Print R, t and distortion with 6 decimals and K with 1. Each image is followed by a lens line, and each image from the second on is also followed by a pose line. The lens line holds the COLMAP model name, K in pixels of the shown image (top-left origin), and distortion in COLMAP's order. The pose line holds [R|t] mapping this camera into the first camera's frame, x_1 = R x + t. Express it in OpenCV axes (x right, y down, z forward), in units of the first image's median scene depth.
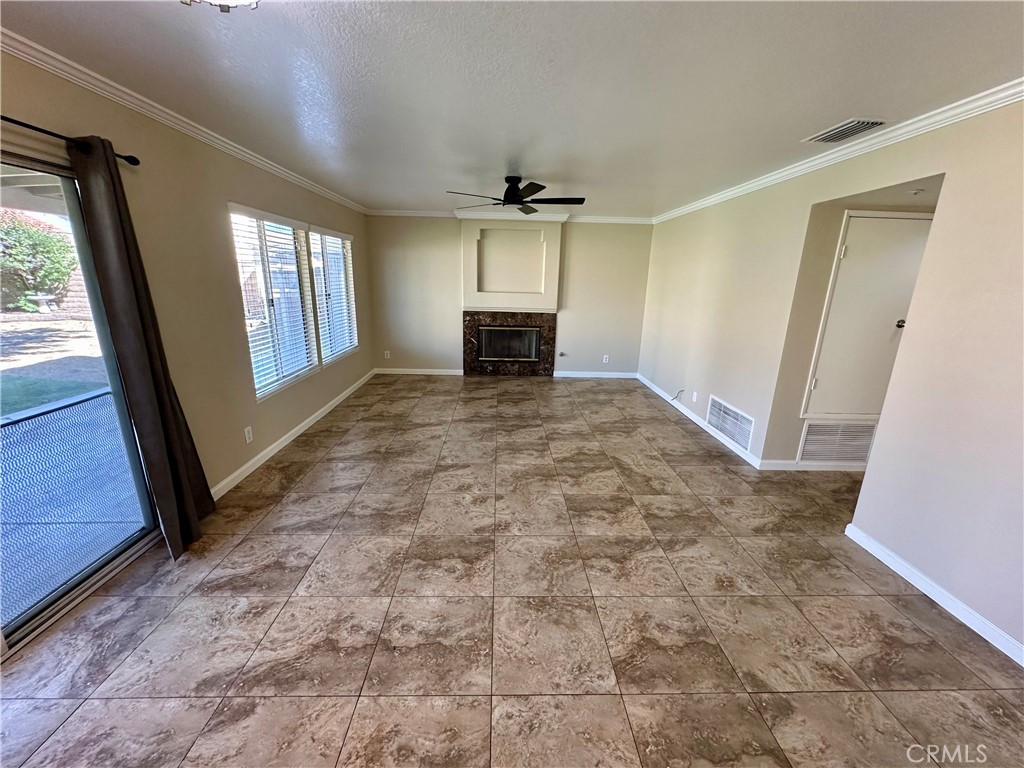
lens RADIAL K [[406.7, 0, 510.4], [0, 406.7, 381.2], [0, 0, 1]] dist [-0.003885, 0.001323]
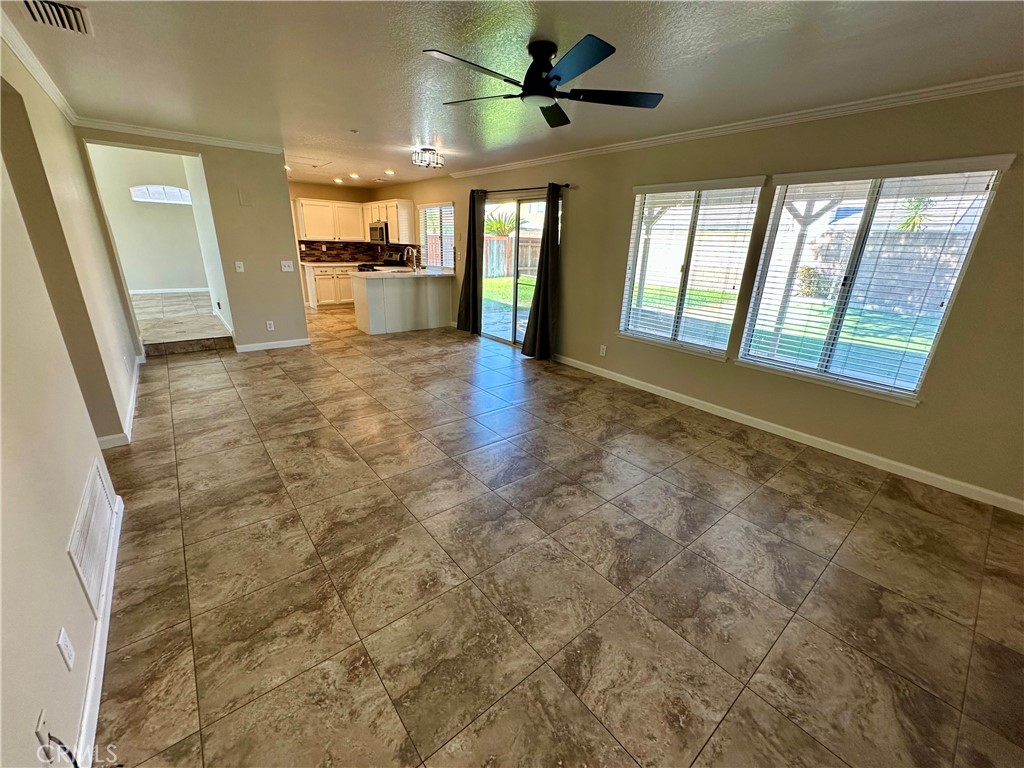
lens RADIAL K [[406.7, 0, 510.1], [0, 406.7, 389.7], [0, 0, 1]] dist [-0.003885, 0.001323]
pose [[-0.788810, 0.162799, -0.592685, 0.482449], [-0.204426, 0.839897, 0.502775, -0.393088], [0.579646, 0.517754, -0.629239, 1.683123]]
